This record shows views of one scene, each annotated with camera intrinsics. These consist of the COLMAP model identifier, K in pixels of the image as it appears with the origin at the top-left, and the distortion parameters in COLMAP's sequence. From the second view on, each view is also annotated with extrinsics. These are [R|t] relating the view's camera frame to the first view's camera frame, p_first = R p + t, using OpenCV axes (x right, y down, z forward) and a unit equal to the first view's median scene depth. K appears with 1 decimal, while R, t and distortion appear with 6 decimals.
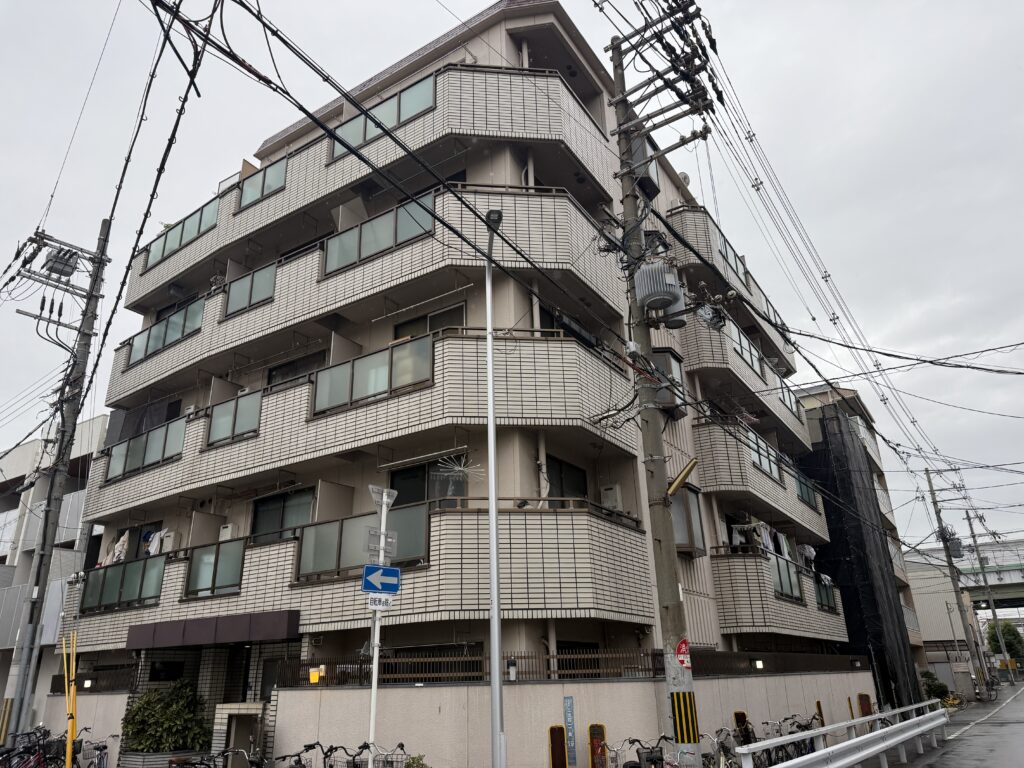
lens RADIAL K [[713.4, 0, 508.4], [0, 713.4, 389.4], [0, 0, 1]] dist [0.057766, -0.057364]
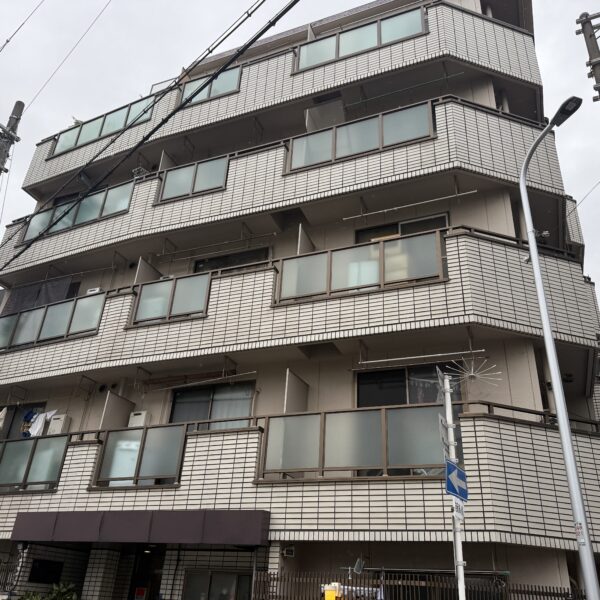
lens RADIAL K [[561.2, 0, 308.6], [0, 561.2, 306.2], [0, 0, 1]] dist [0.018983, 0.000000]
pose [[0.977116, 0.158812, 0.141503, -0.312393], [-0.142162, 0.982428, -0.120935, 0.115391], [-0.158222, 0.098051, 0.982523, 0.255802]]
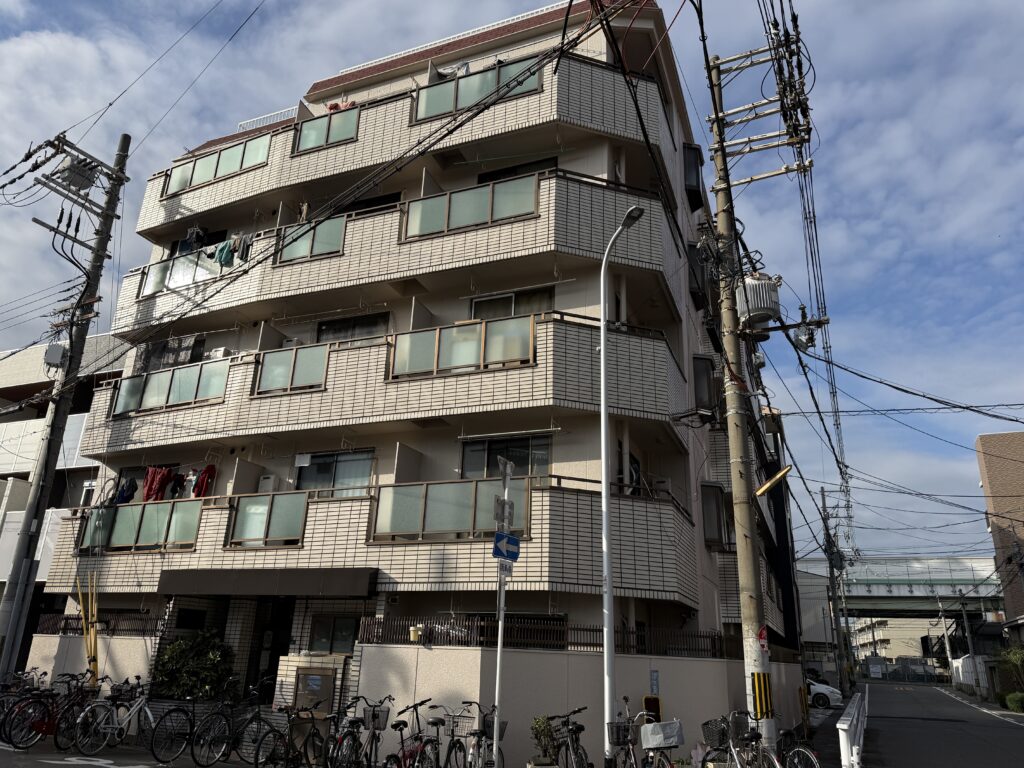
lens RADIAL K [[713.4, 0, 512.1], [0, 713.4, 390.5], [0, 0, 1]] dist [0.057766, -0.057364]
pose [[0.978701, 0.124509, 0.163225, -0.247864], [-0.129145, 0.991461, 0.018063, 0.013302], [-0.159583, -0.038758, 0.986423, -0.009821]]
